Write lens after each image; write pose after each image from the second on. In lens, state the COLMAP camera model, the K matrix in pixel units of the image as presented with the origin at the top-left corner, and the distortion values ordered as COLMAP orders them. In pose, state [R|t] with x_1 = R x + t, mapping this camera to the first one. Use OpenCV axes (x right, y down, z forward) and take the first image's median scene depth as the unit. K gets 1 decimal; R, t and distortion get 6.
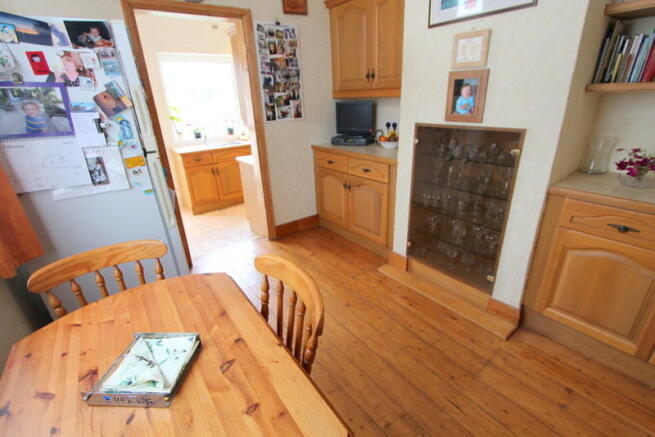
lens RADIAL K [[303.2, 0, 330.8], [0, 303.2, 212.9], [0, 0, 1]] dist [-0.000675, 0.000021]
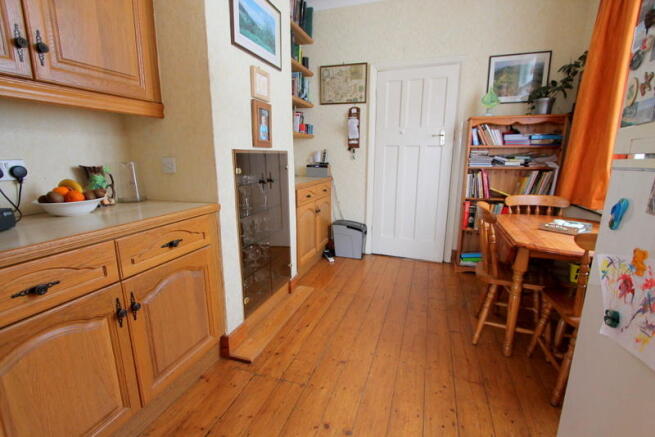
lens RADIAL K [[300.2, 0, 327.5], [0, 300.2, 218.5], [0, 0, 1]] dist [0.000200, -0.000004]
pose [[-0.553050, -0.123947, 0.823877, -0.587126], [0.334261, 0.872787, 0.355687, -0.359457], [-0.763155, 0.472103, -0.441264, 1.335605]]
